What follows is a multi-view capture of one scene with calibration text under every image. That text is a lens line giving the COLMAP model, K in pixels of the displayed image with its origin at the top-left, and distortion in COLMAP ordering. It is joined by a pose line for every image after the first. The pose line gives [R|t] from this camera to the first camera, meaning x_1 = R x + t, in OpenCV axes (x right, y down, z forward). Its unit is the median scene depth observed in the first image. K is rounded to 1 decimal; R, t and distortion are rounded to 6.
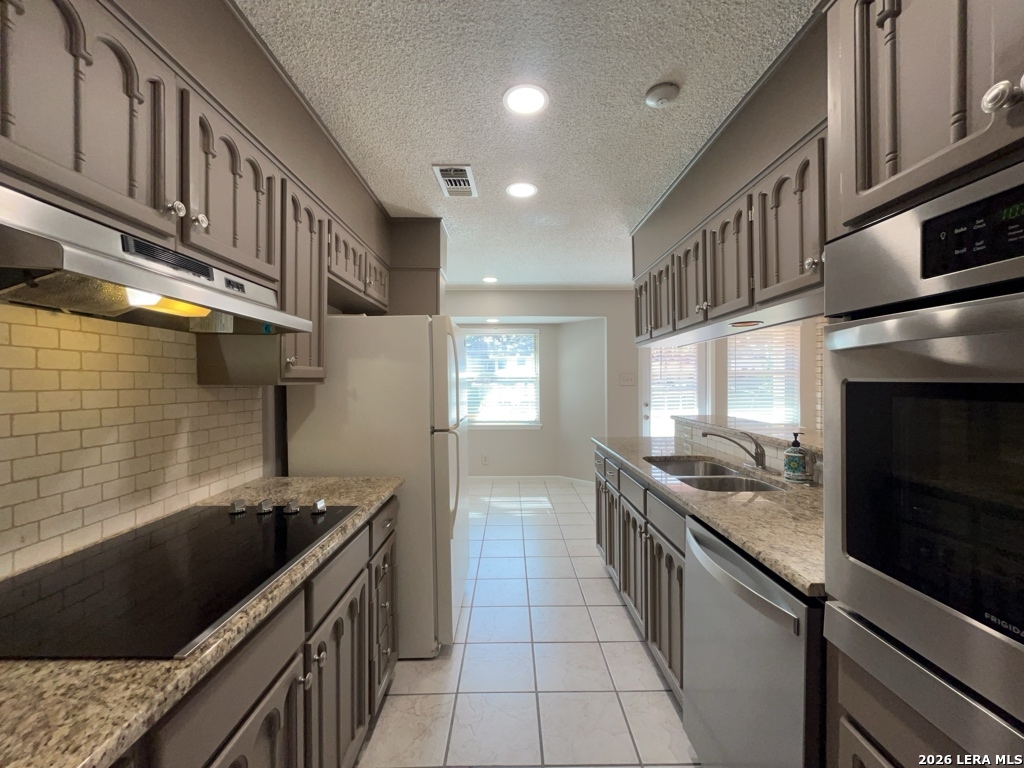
lens RADIAL K [[413.4, 0, 522.5], [0, 413.4, 382.7], [0, 0, 1]] dist [-0.001318, -0.000602]
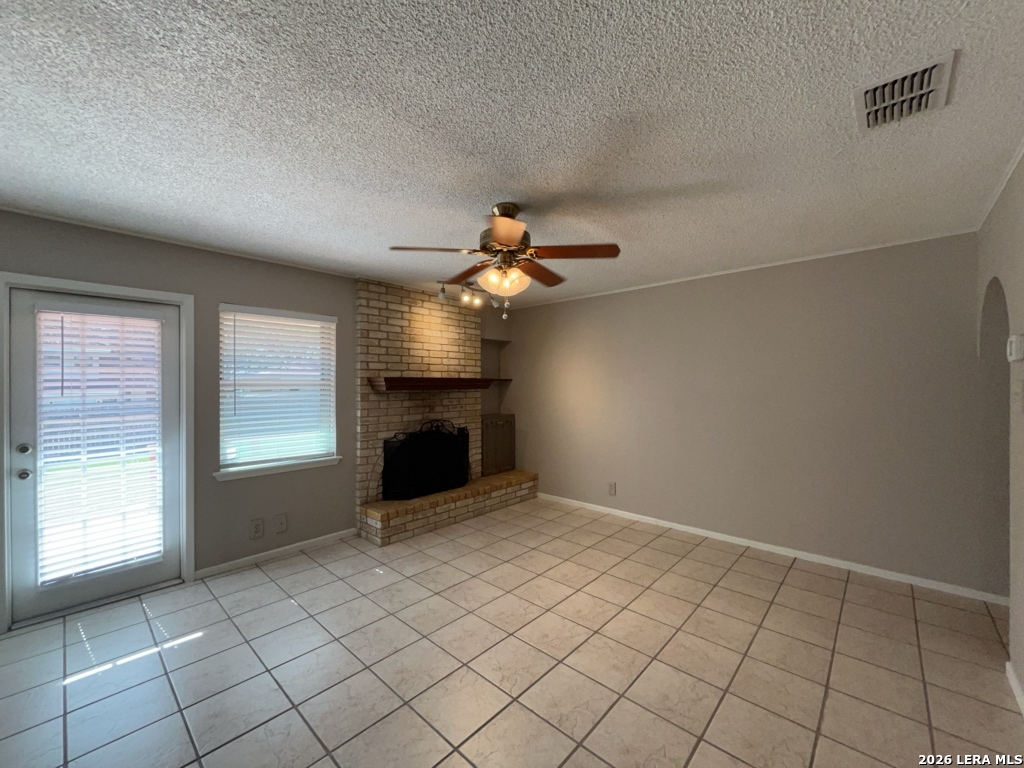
lens RADIAL K [[413.4, 0, 514.7], [0, 413.4, 384.7], [0, 0, 1]] dist [-0.001318, -0.000602]
pose [[0.693934, 0.001961, 0.720036, 1.264896], [0.003680, 0.999974, -0.006270, -0.055367], [-0.720029, 0.007001, 0.693909, 0.899011]]
